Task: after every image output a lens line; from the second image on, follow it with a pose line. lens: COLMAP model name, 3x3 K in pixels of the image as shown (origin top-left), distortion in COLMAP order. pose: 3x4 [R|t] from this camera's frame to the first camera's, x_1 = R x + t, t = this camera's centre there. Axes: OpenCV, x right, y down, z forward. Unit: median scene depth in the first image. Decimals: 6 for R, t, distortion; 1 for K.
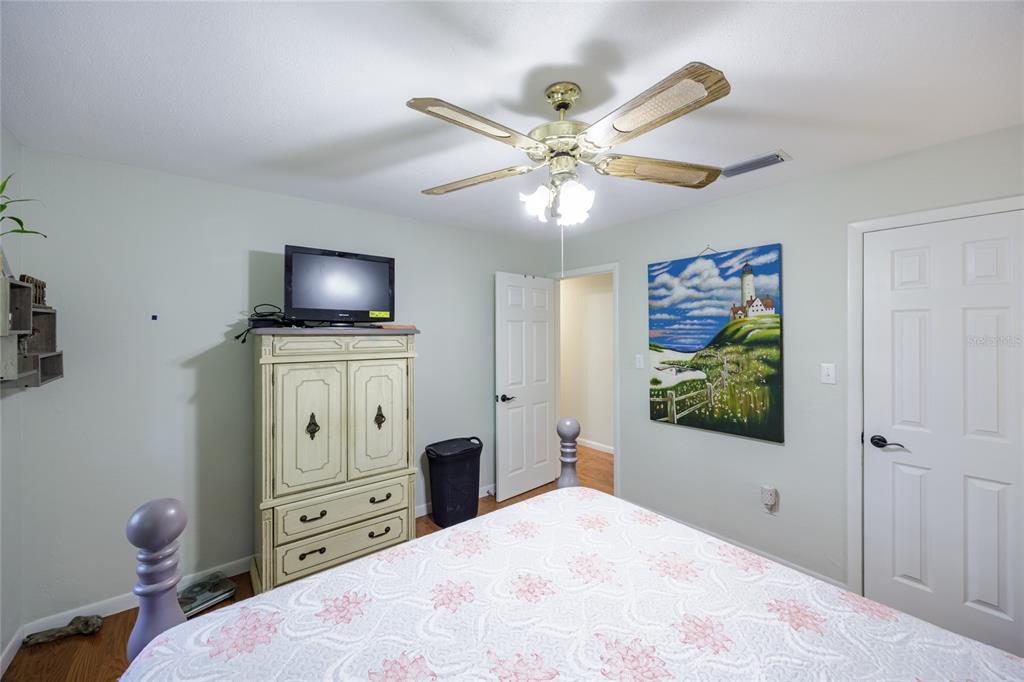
lens RADIAL K [[399.3, 0, 512.4], [0, 399.3, 334.5], [0, 0, 1]] dist [-0.003054, 0.000227]
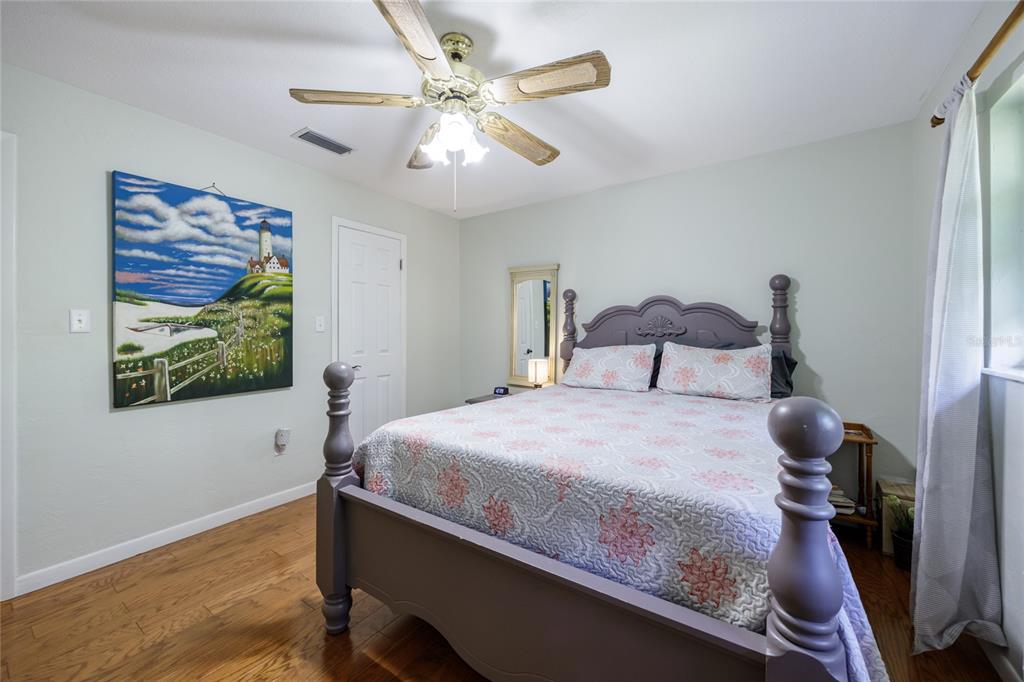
lens RADIAL K [[399.3, 0, 510.6], [0, 399.3, 335.4], [0, 0, 1]] dist [-0.003054, 0.000227]
pose [[-0.294525, -0.005275, 0.955629, -0.543584], [0.009585, 0.999918, 0.008474, 0.108720], [-0.955596, 0.011655, -0.294451, 0.658251]]
